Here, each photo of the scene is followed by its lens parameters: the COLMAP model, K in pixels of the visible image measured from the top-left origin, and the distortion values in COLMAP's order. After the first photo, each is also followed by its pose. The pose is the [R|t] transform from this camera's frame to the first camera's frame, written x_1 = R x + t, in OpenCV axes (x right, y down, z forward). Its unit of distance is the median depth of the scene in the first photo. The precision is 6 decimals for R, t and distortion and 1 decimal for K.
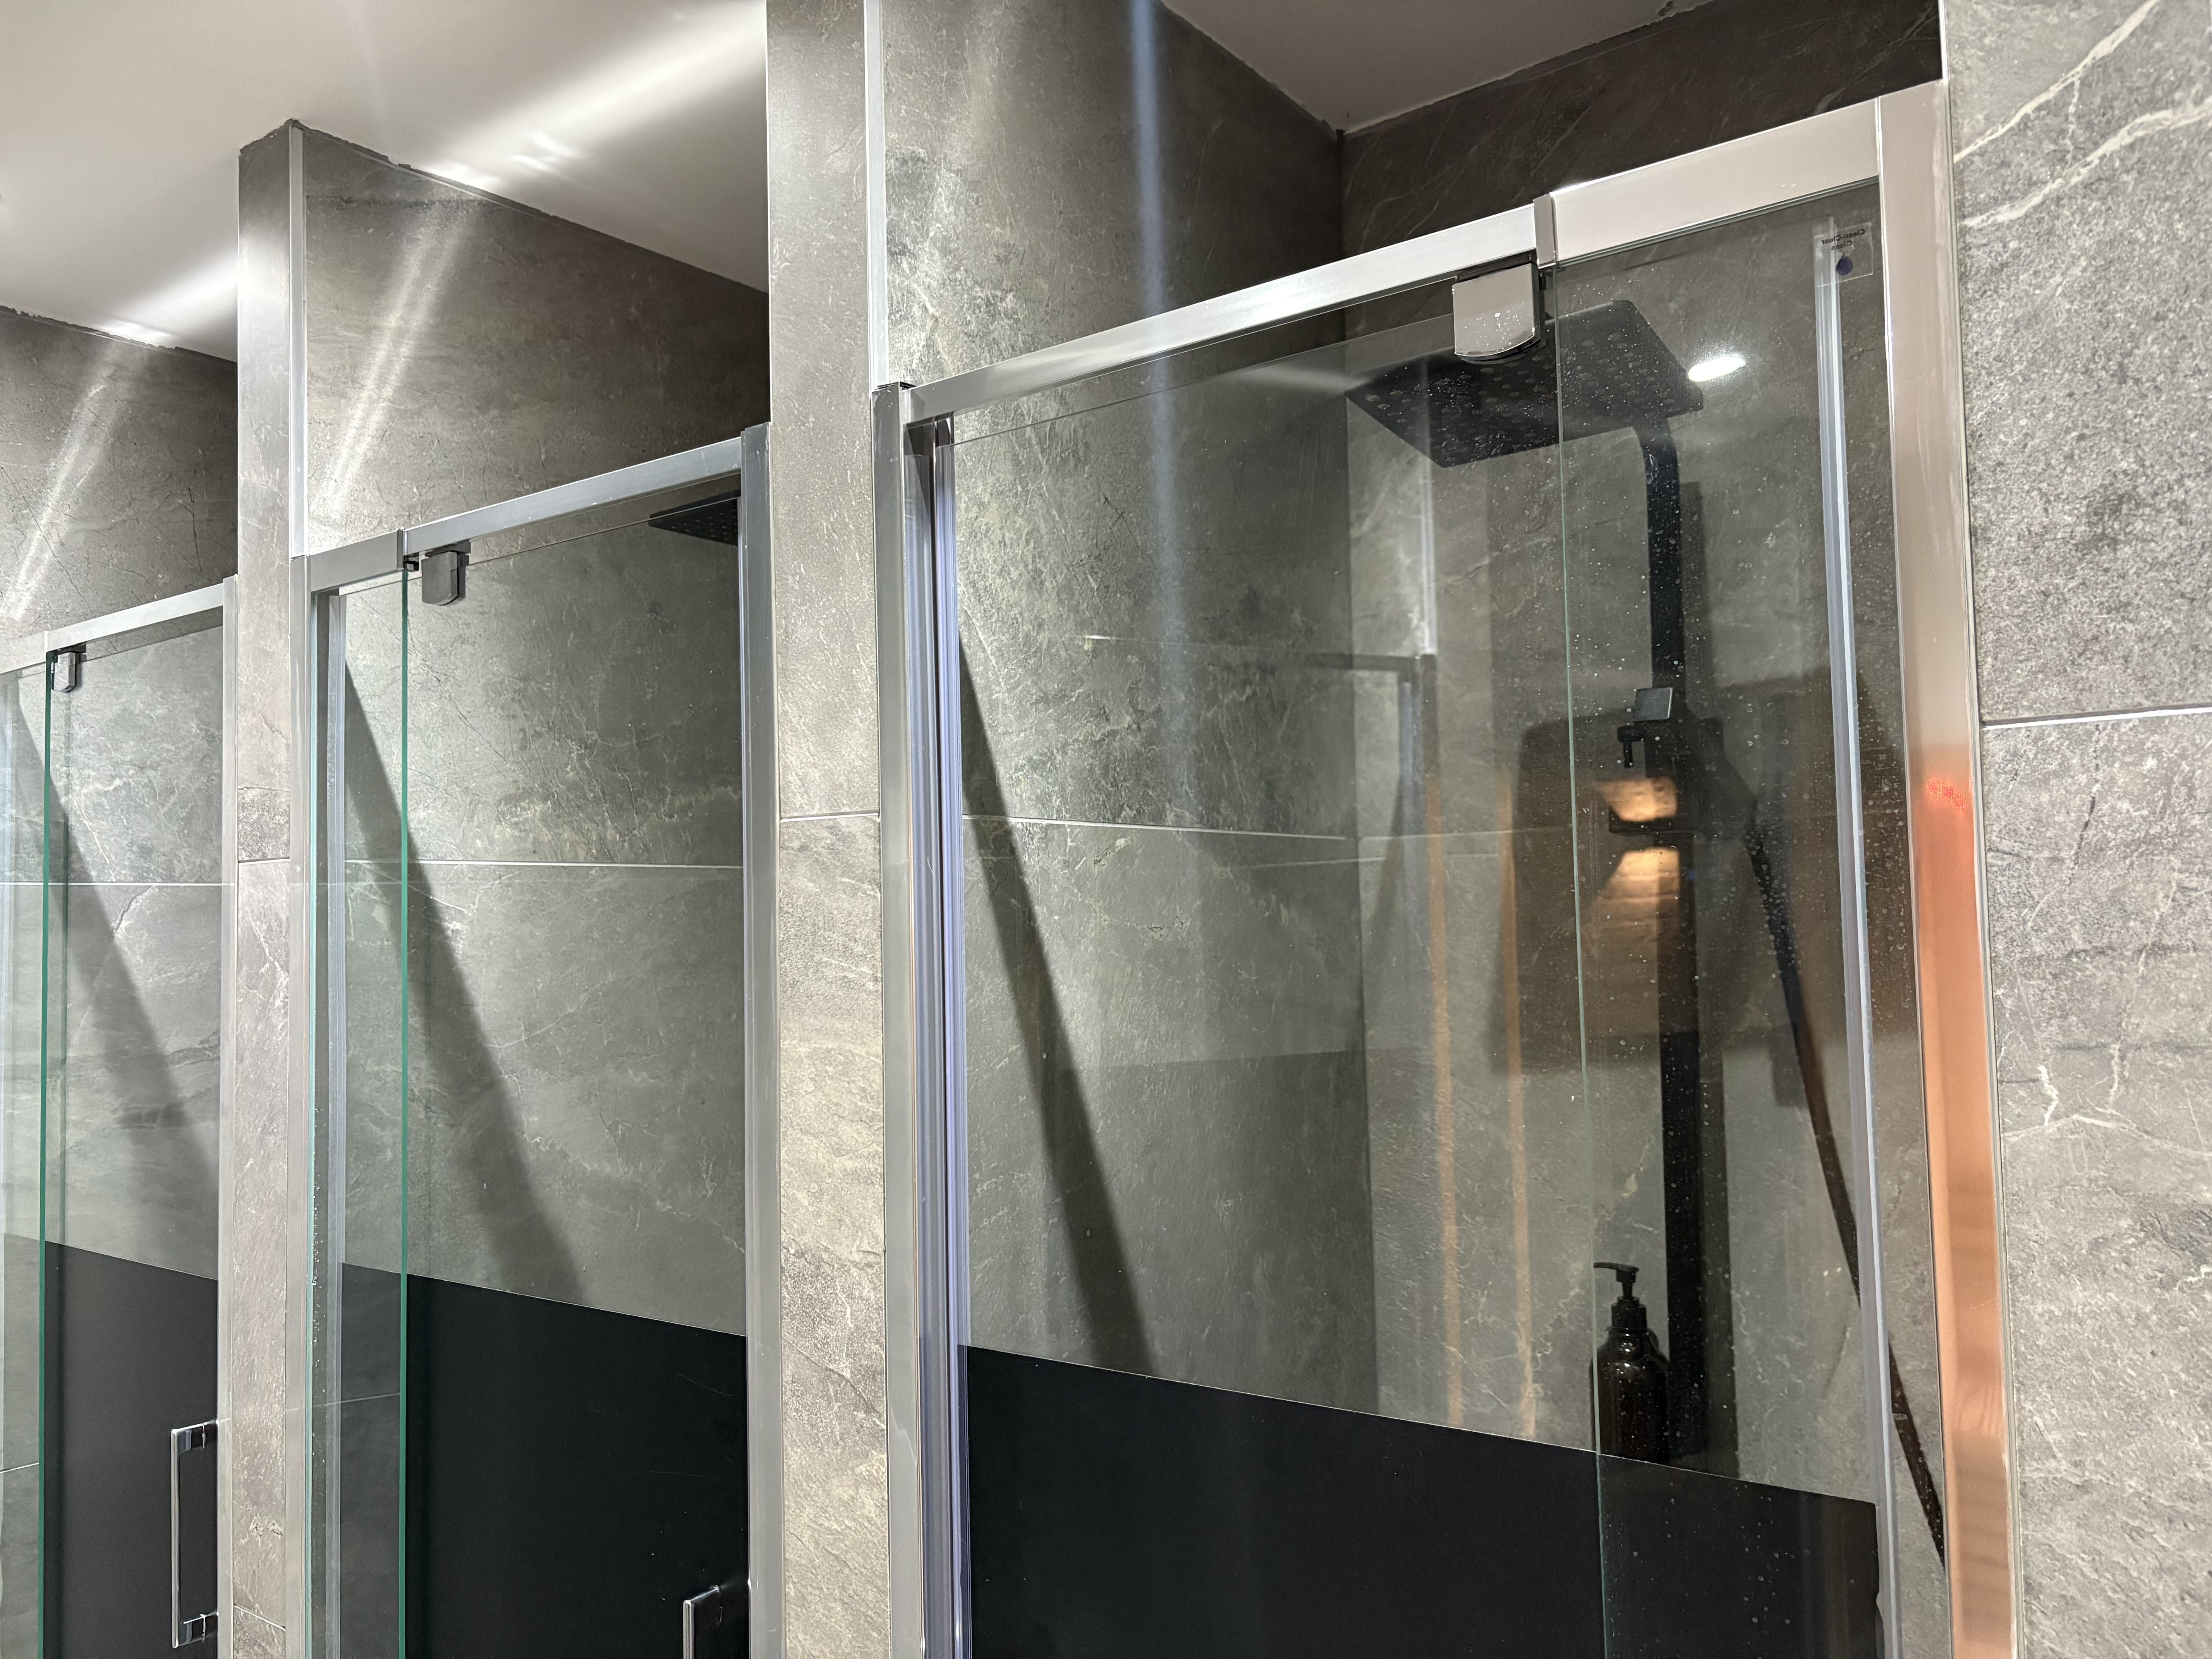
lens RADIAL K [[1673.6, 0, 1105.6], [0, 1673.6, 835.8], [0, 0, 1]] dist [0.053809, -0.077969]
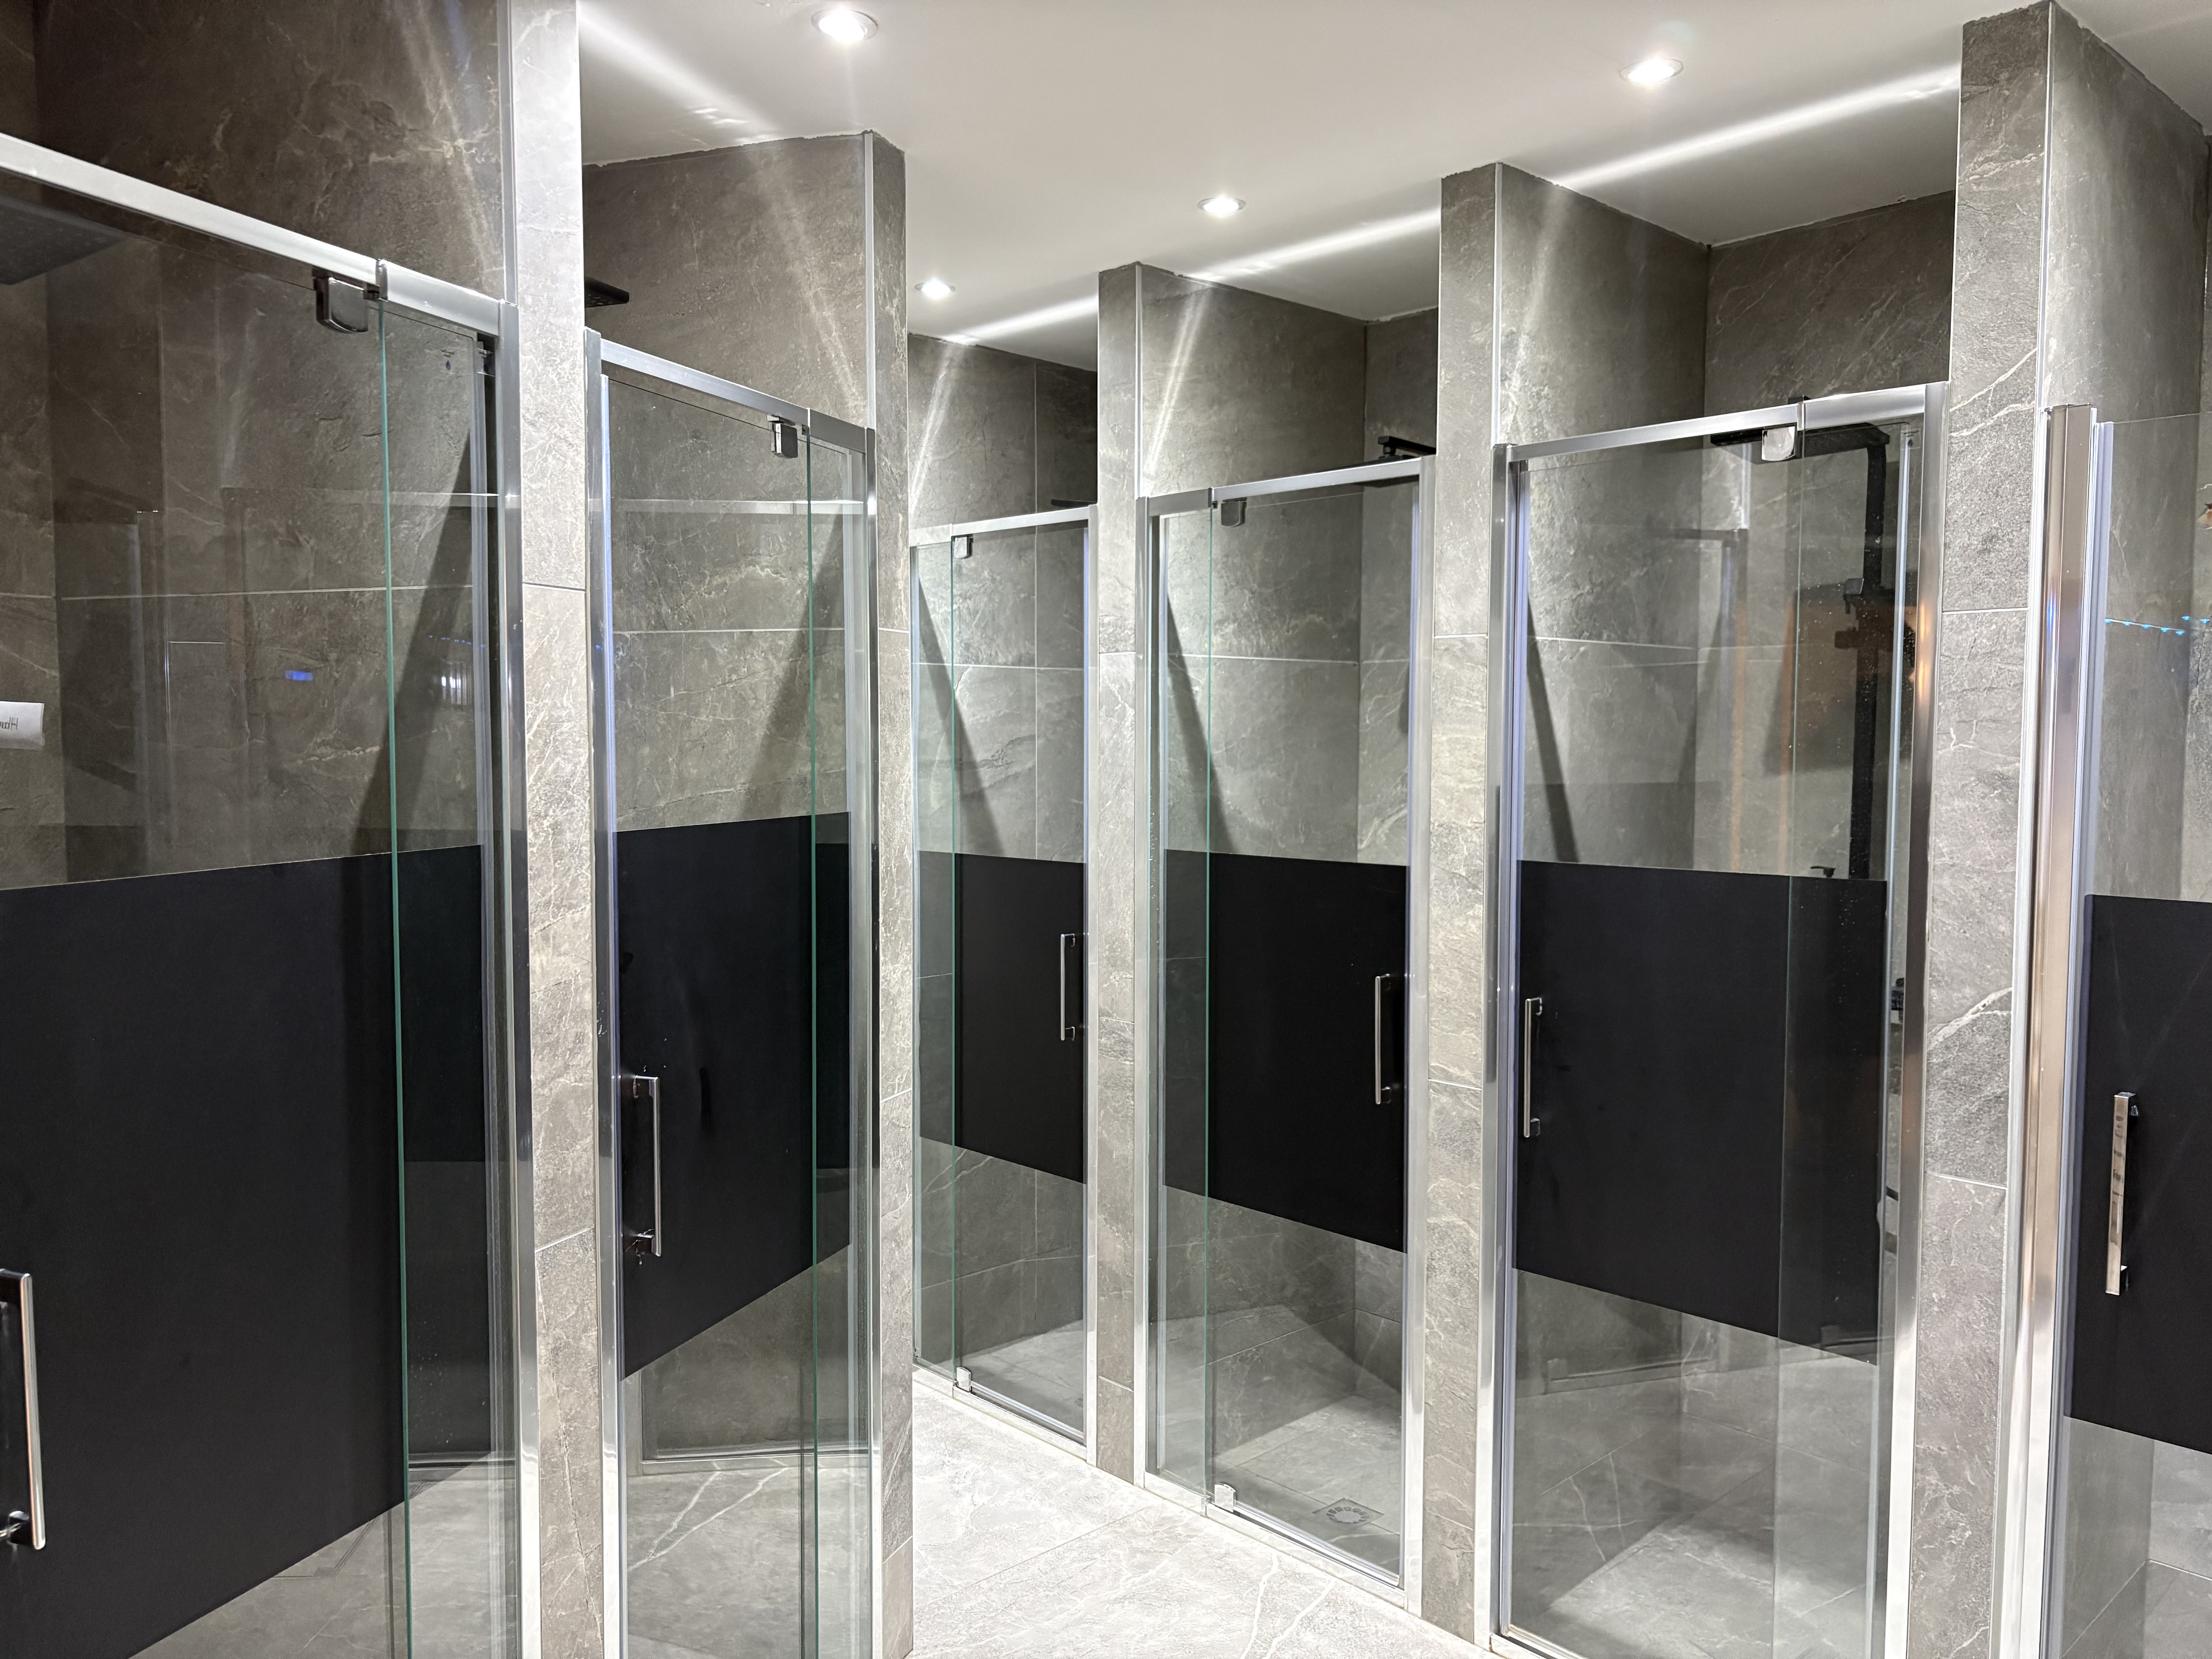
lens RADIAL K [[1673.6, 0, 1103.7], [0, 1673.6, 851.4], [0, 0, 1]] dist [0.053809, -0.077969]
pose [[0.986654, 0.034952, -0.159035, -0.207404], [-0.014839, 0.991927, 0.125939, -0.000584], [0.162153, -0.121898, 0.979207, -1.027338]]
